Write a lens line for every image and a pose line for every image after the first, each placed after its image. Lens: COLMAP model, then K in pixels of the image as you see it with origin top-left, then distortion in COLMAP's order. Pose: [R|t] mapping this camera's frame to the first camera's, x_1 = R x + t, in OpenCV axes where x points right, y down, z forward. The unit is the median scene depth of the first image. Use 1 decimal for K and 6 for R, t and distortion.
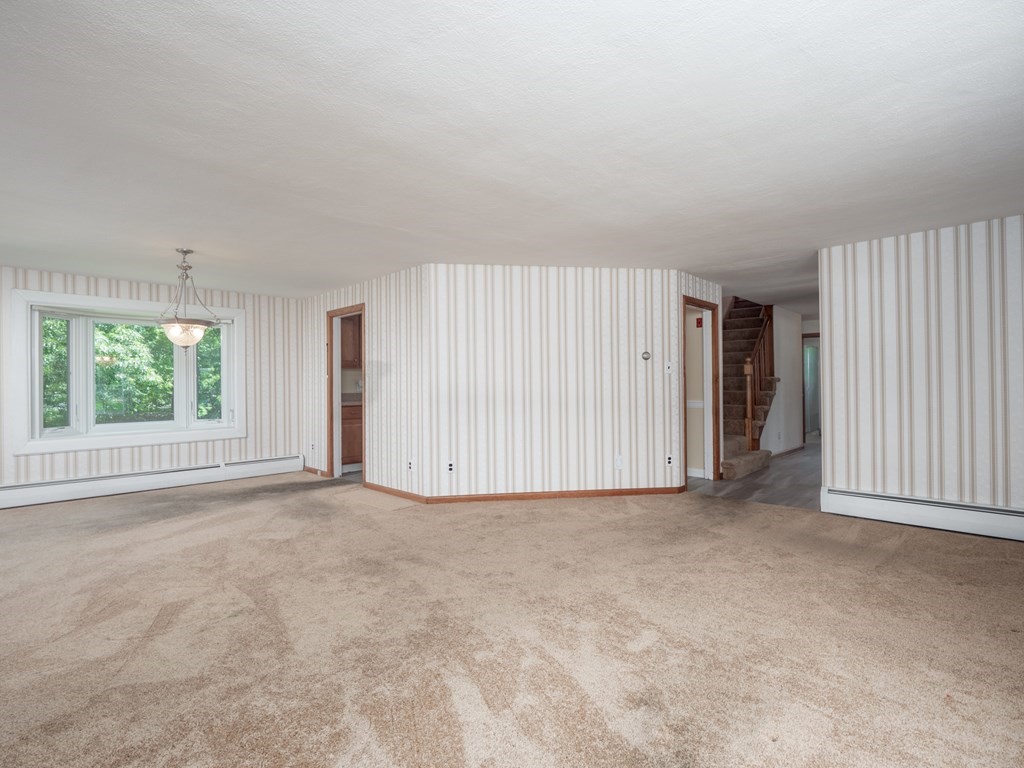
lens RADIAL K [[500.2, 0, 508.0], [0, 500.2, 378.8], [0, 0, 1]] dist [-0.000987, -0.001762]
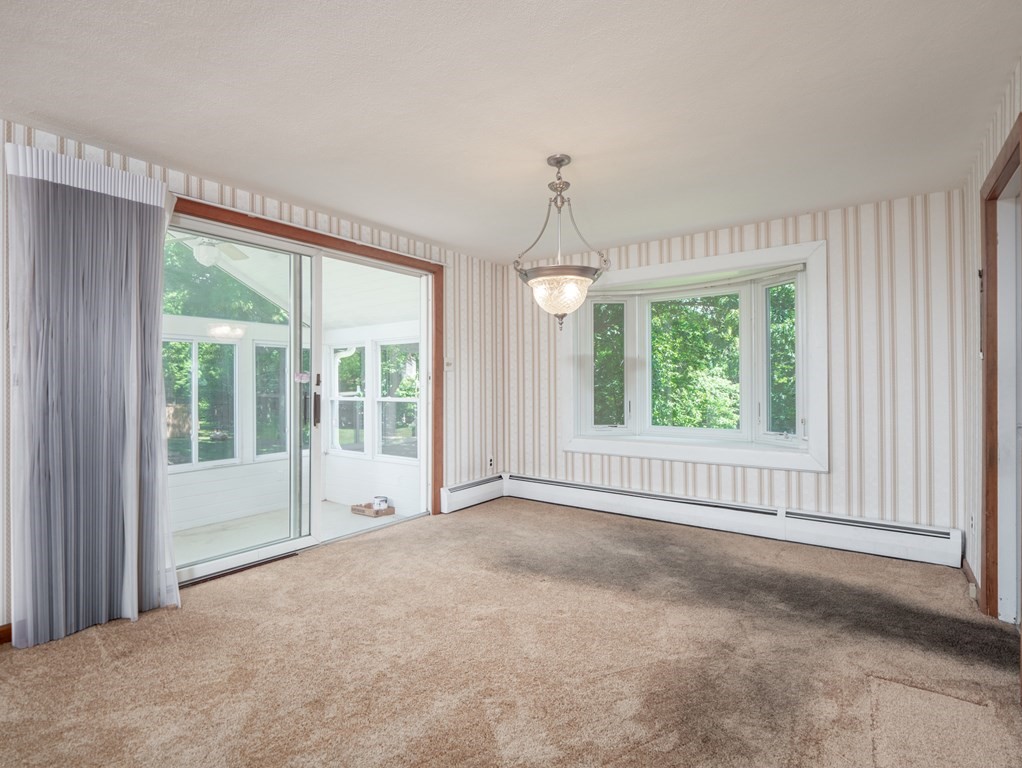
lens RADIAL K [[516.5, 0, 504.6], [0, 516.5, 380.0], [0, 0, 1]] dist [-0.003165, -0.000384]
pose [[0.169242, 0.002572, -0.985571, -0.023253], [0.012140, 0.999915, 0.004694, 0.008075], [0.985500, -0.012759, 0.169196, 0.621878]]
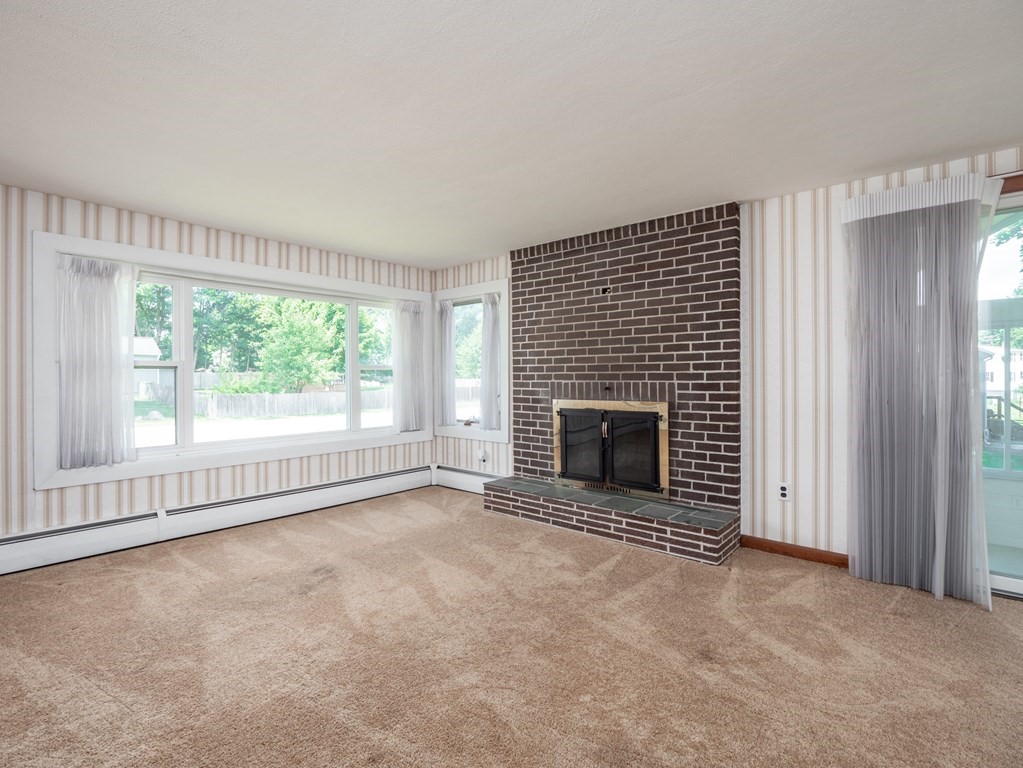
lens RADIAL K [[499.3, 0, 500.9], [0, 499.3, 377.8], [0, 0, 1]] dist [-0.009055, -0.000325]
pose [[-0.995884, 0.010268, -0.090052, -0.071209], [0.011272, 0.999880, -0.010649, 0.009629], [0.089931, -0.011620, -0.995880, 0.792935]]
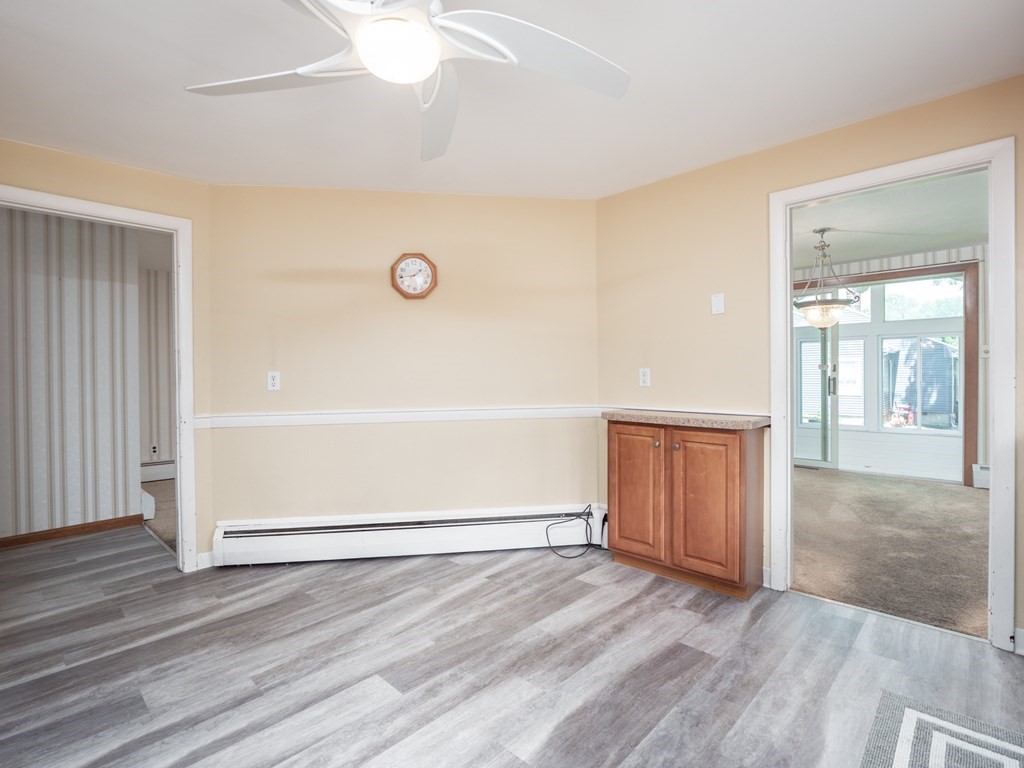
lens RADIAL K [[500.2, 0, 508.0], [0, 500.2, 378.8], [0, 0, 1]] dist [-0.000987, -0.001762]
pose [[-0.999349, 0.017168, -0.031733, -0.002779], [0.017116, 0.999852, 0.001920, 0.016063], [0.031762, 0.001375, -0.999495, 1.476041]]
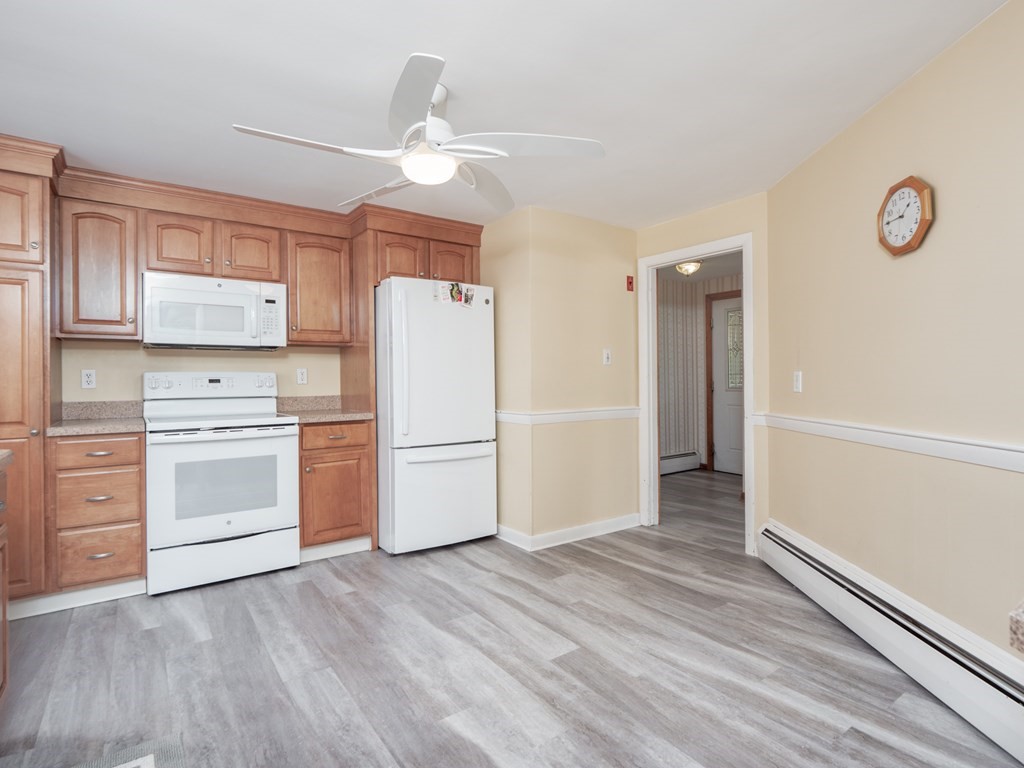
lens RADIAL K [[517.5, 0, 505.6], [0, 517.5, 380.0], [0, 0, 1]] dist [-0.003165, -0.000384]
pose [[0.157634, 0.011048, 0.987436, -0.321252], [0.002971, 0.999928, -0.011662, 0.017544], [-0.987493, 0.004772, 0.157589, 1.125637]]
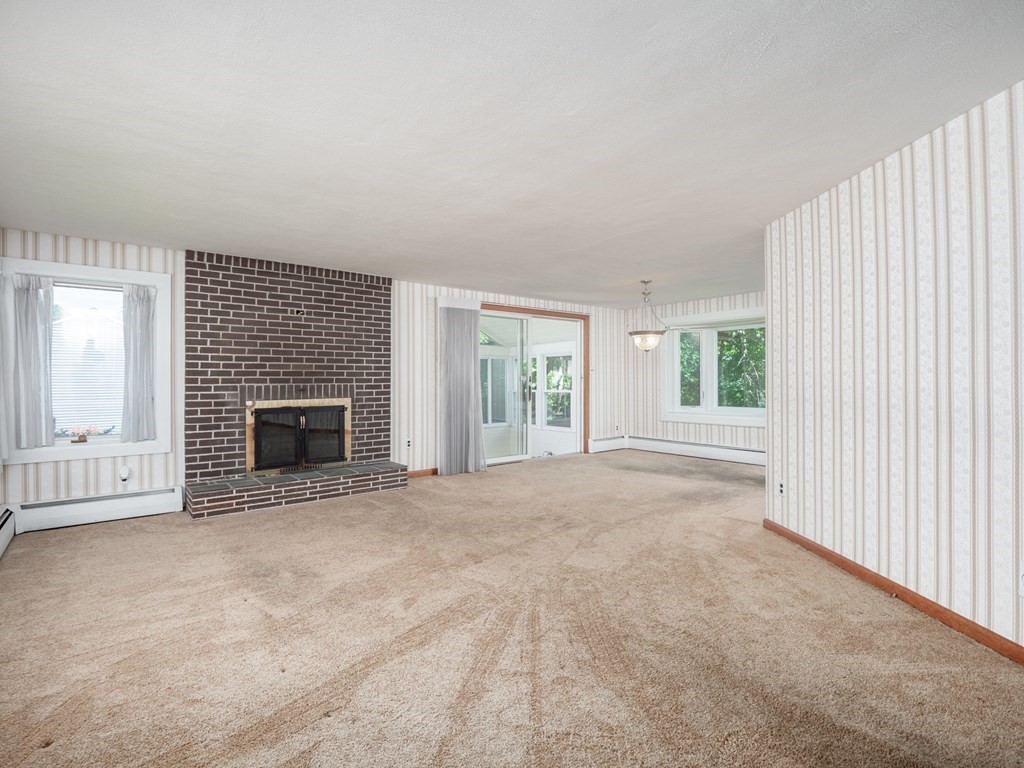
lens RADIAL K [[500.2, 0, 508.0], [0, 500.2, 378.8], [0, 0, 1]] dist [-0.000987, -0.001762]
pose [[-0.078579, 0.005725, -0.996891, 0.575414], [0.014779, 0.999880, 0.004577, 0.000657], [0.996798, -0.014373, -0.078654, 0.546947]]
